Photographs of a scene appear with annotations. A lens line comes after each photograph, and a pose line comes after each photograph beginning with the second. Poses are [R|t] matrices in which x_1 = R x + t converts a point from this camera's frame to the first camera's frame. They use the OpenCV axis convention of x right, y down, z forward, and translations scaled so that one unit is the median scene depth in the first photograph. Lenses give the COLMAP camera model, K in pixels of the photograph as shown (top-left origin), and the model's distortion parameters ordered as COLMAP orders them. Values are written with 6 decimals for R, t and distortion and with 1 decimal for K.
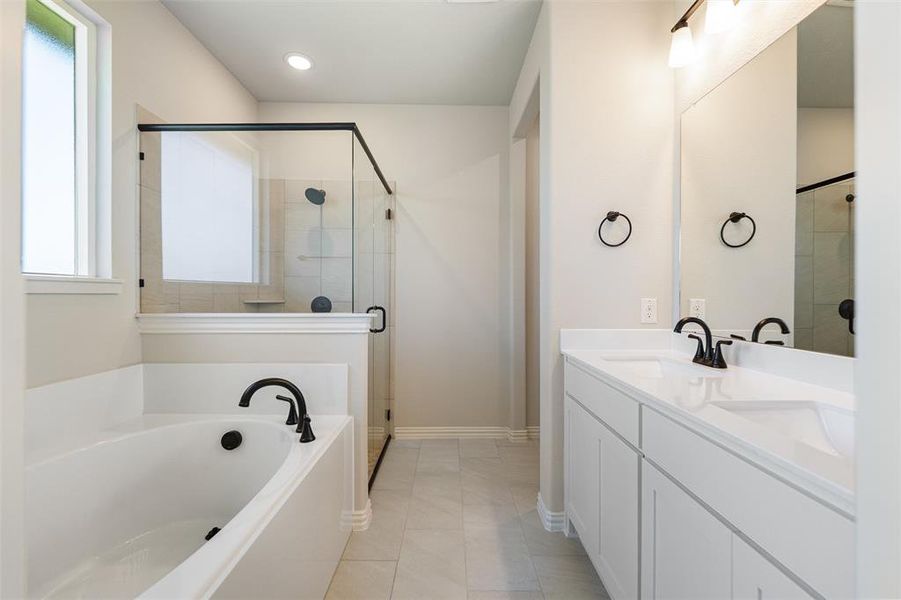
lens RADIAL K [[367.1, 0, 450.4], [0, 367.1, 296.3], [0, 0, 1]] dist [0.001326, 0.000024]
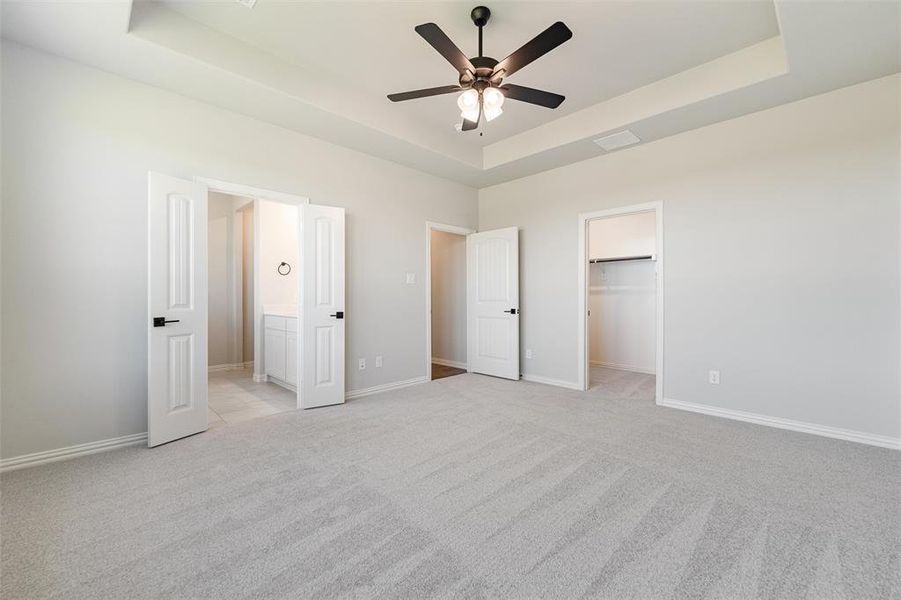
lens RADIAL K [[367.1, 0, 450.2], [0, 367.1, 298.3], [0, 0, 1]] dist [0.001326, 0.000024]
pose [[0.715207, -0.001660, 0.698911, -0.559660], [0.003464, 0.999993, -0.001170, 0.043104], [-0.698905, 0.003258, 0.715207, -1.751838]]
